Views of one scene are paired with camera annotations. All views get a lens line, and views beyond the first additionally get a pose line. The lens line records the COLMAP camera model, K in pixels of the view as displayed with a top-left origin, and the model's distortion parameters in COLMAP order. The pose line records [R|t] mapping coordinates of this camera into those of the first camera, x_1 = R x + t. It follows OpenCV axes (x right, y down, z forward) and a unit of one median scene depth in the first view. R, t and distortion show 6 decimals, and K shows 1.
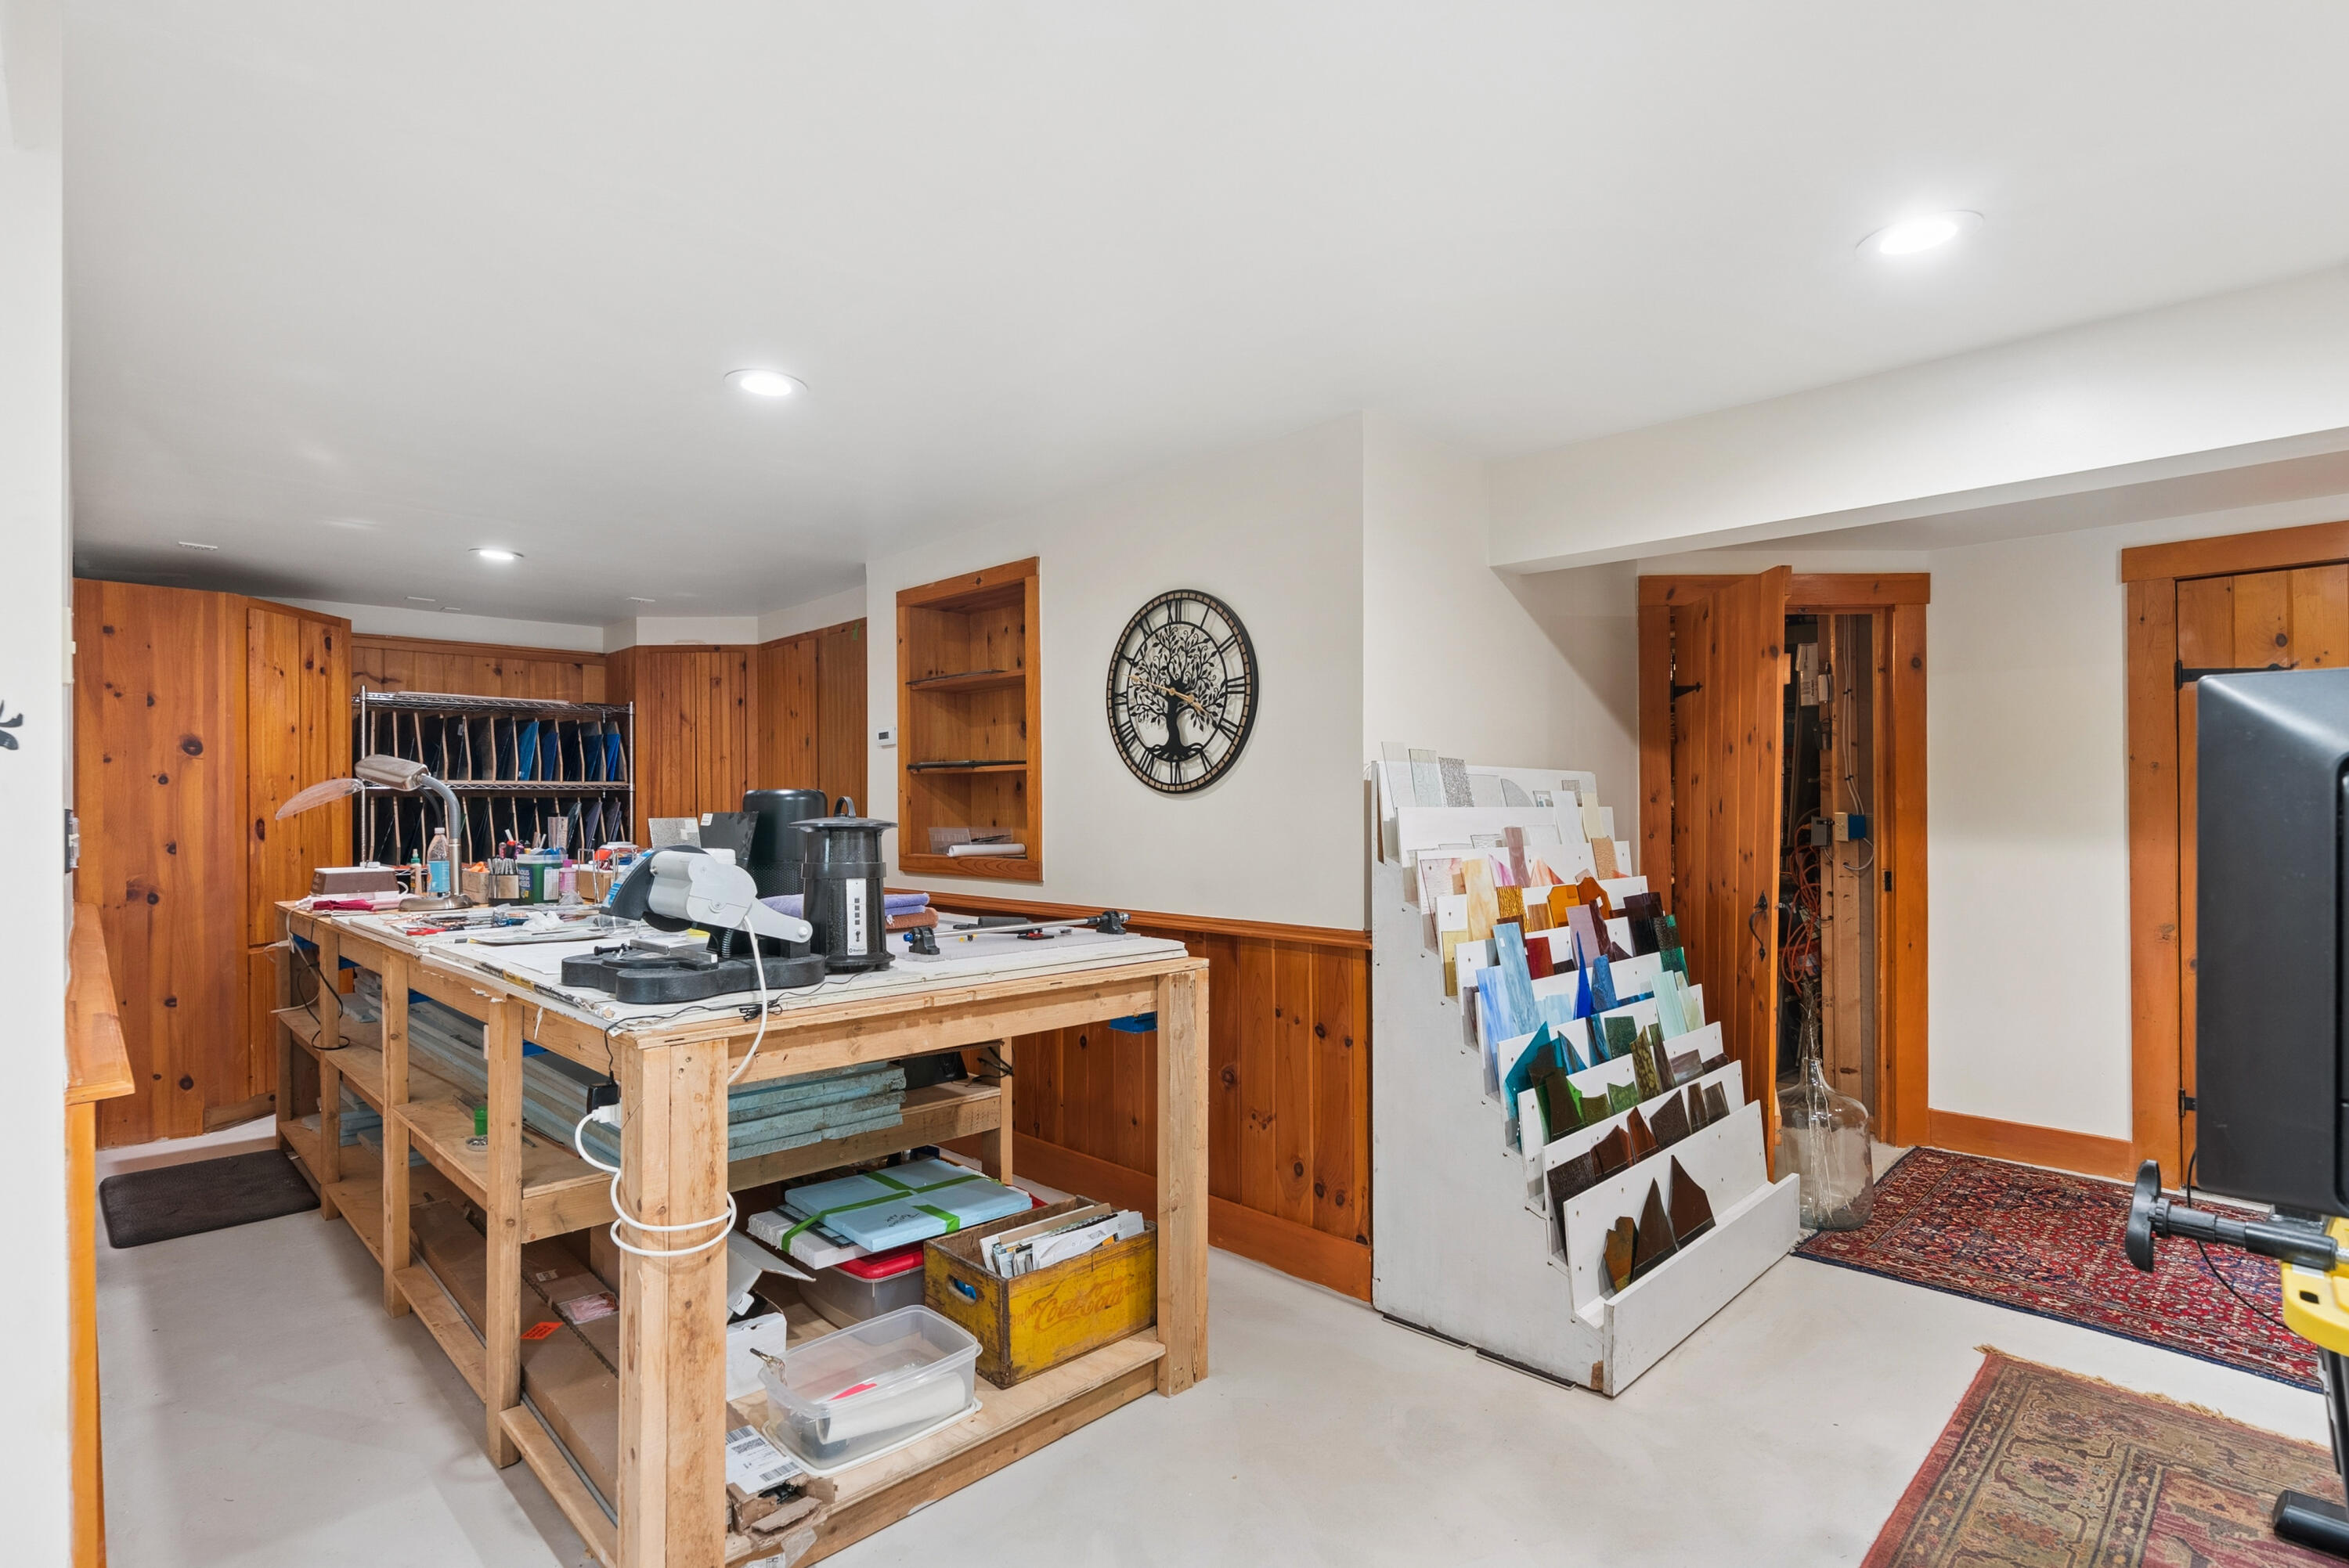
lens RADIAL K [[1154.0, 0, 1159.5], [0, 1154.0, 793.5], [0, 0, 1]] dist [-0.011101, 0.001504]
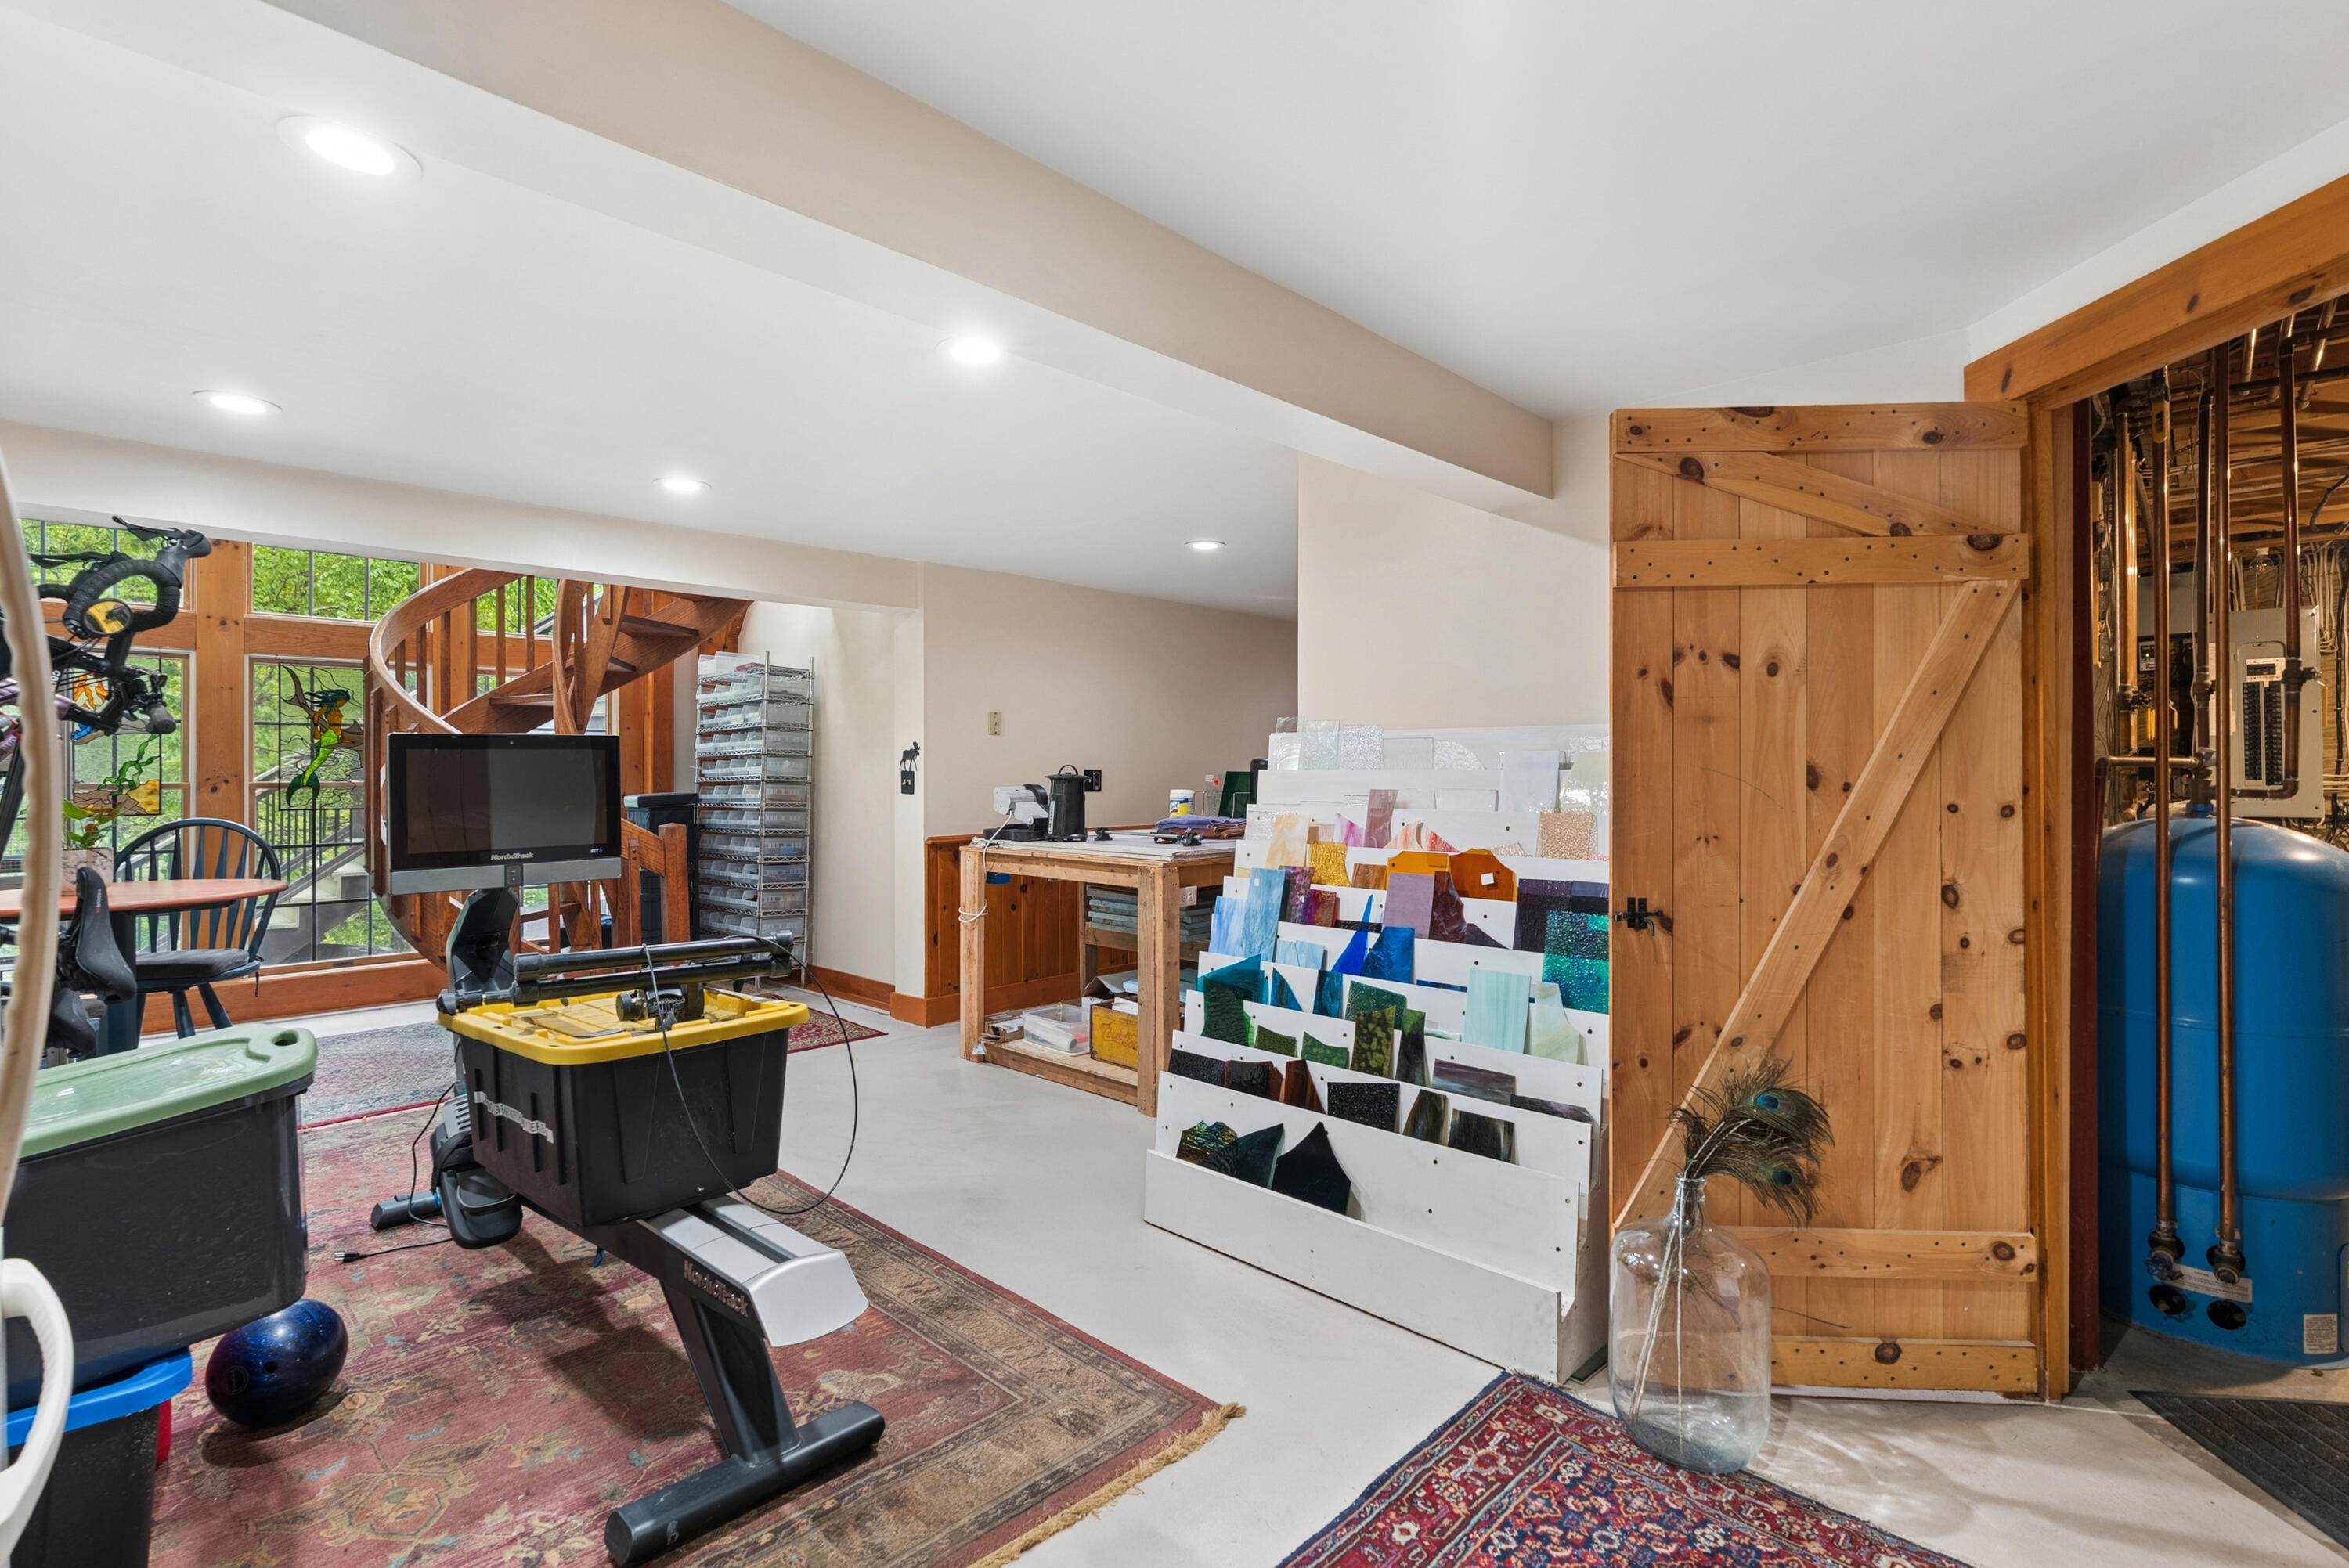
lens RADIAL K [[1087.1, 0, 1153.1], [0, 1087.1, 780.1], [0, 0, 1]] dist [0.001411, 0.000123]
pose [[0.015942, 0.010338, -0.999819, 1.650458], [0.007776, 0.999915, 0.010463, 0.010657], [0.999843, -0.007941, 0.015861, 1.009109]]
